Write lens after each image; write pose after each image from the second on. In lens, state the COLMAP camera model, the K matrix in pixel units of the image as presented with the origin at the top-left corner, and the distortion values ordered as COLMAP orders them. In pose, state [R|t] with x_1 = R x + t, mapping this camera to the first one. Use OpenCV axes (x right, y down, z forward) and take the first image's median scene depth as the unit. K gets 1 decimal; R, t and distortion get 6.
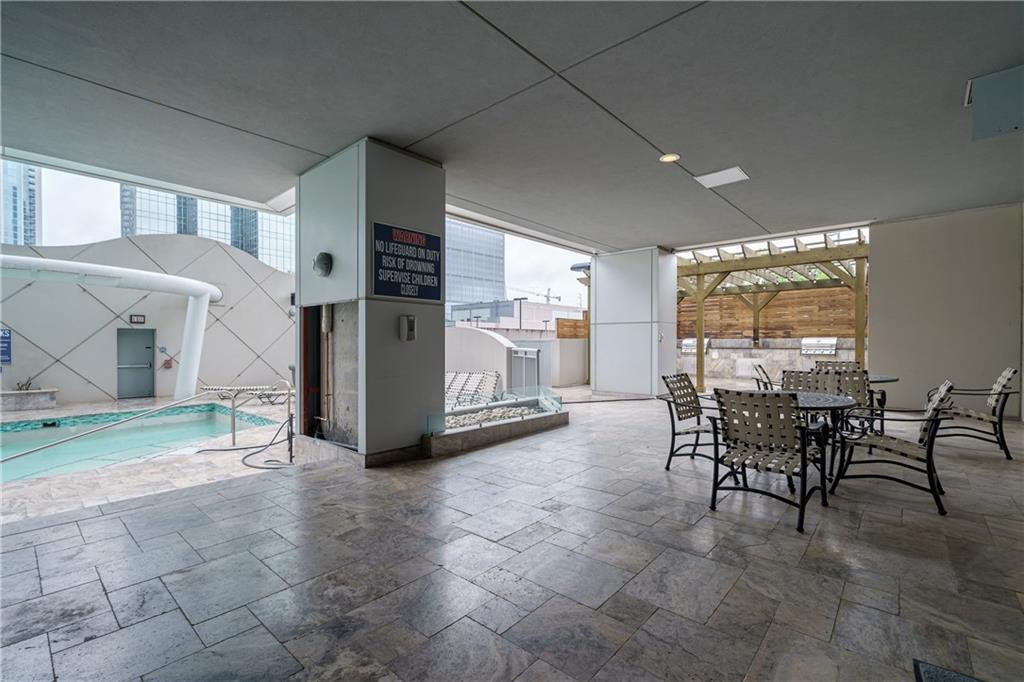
lens RADIAL K [[457.7, 0, 516.9], [0, 457.7, 342.7], [0, 0, 1]] dist [0.004049, -0.001828]
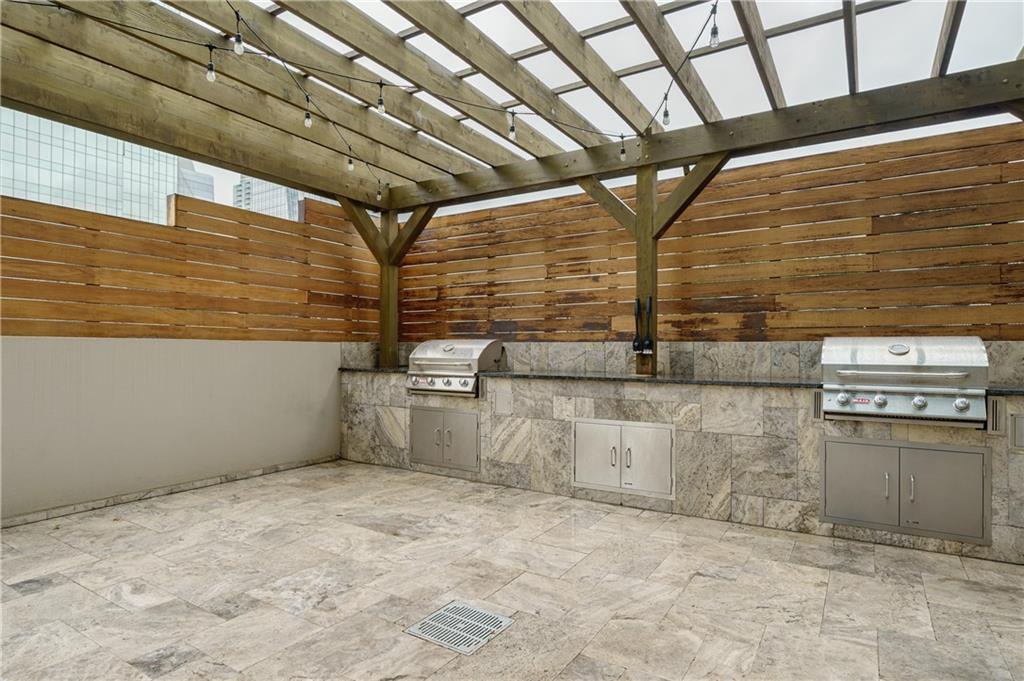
lens RADIAL K [[560.1, 0, 511.1], [0, 560.1, 349.1], [0, 0, 1]] dist [0.002802, 0.000212]
pose [[0.988863, 0.012612, 0.148293, 0.402236], [-0.011395, 0.999894, -0.009050, -0.001171], [-0.148391, 0.007259, 0.988902, 0.700524]]
